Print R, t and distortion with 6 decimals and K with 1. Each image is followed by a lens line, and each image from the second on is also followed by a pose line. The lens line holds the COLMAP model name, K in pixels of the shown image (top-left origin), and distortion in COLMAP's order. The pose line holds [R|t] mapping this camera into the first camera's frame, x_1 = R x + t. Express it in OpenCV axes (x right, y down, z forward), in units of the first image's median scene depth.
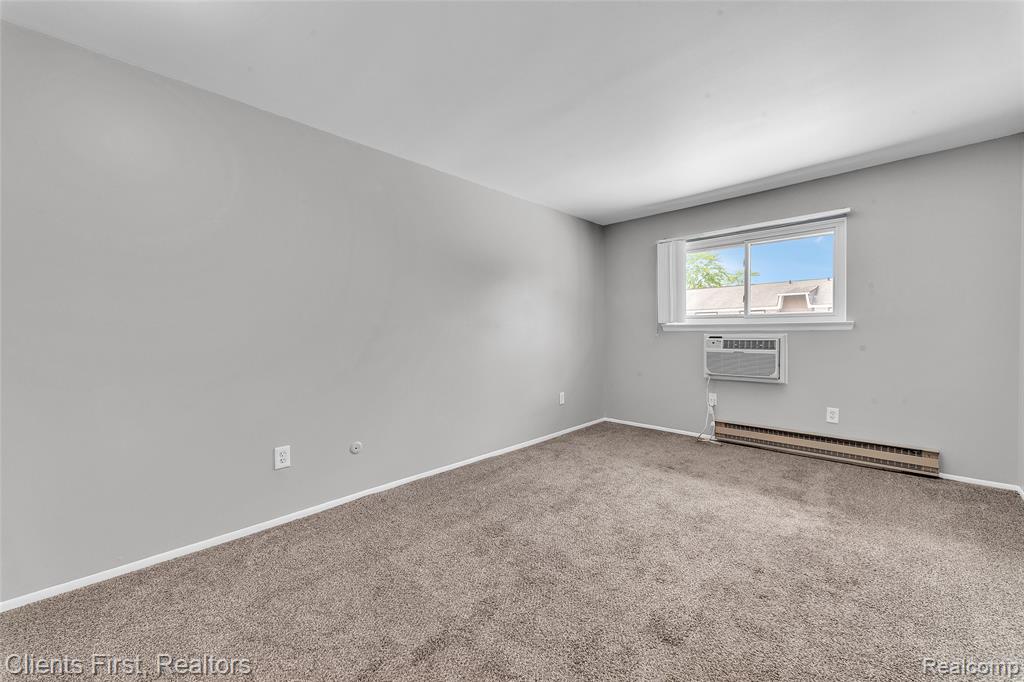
lens RADIAL K [[398.4, 0, 511.9], [0, 398.4, 337.5], [0, 0, 1]] dist [0.009322, 0.000134]
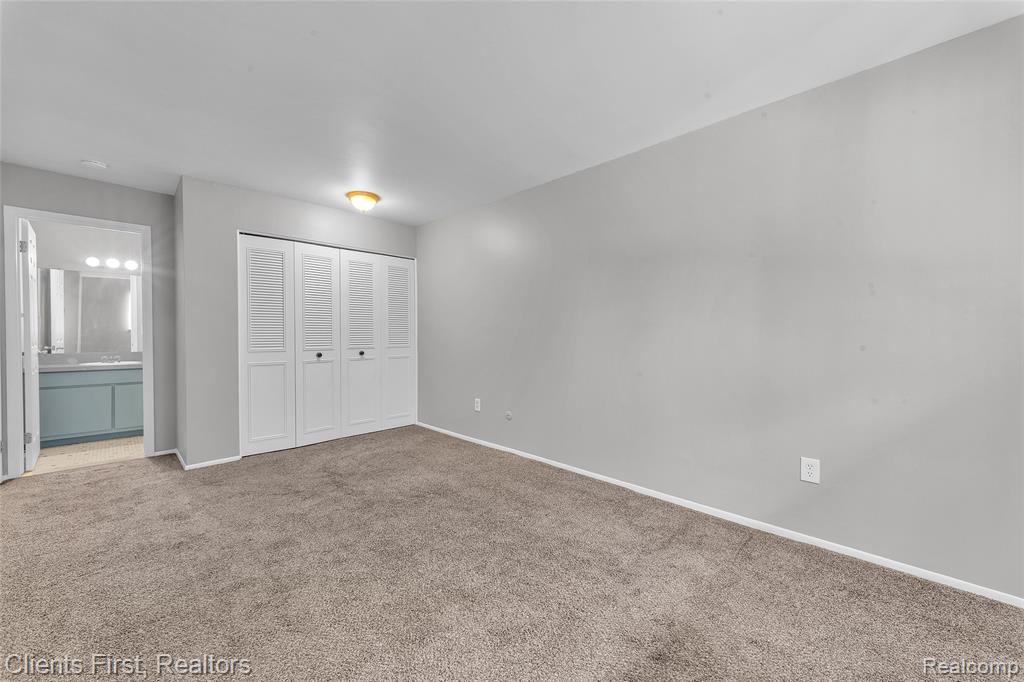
lens RADIAL K [[398.4, 0, 511.9], [0, 398.4, 337.5], [0, 0, 1]] dist [0.009322, 0.000134]
pose [[-0.014641, 0.018973, -0.999713, 0.620206], [-0.012403, 0.999740, 0.019155, -0.012649], [0.999816, 0.012680, -0.014402, 0.642417]]
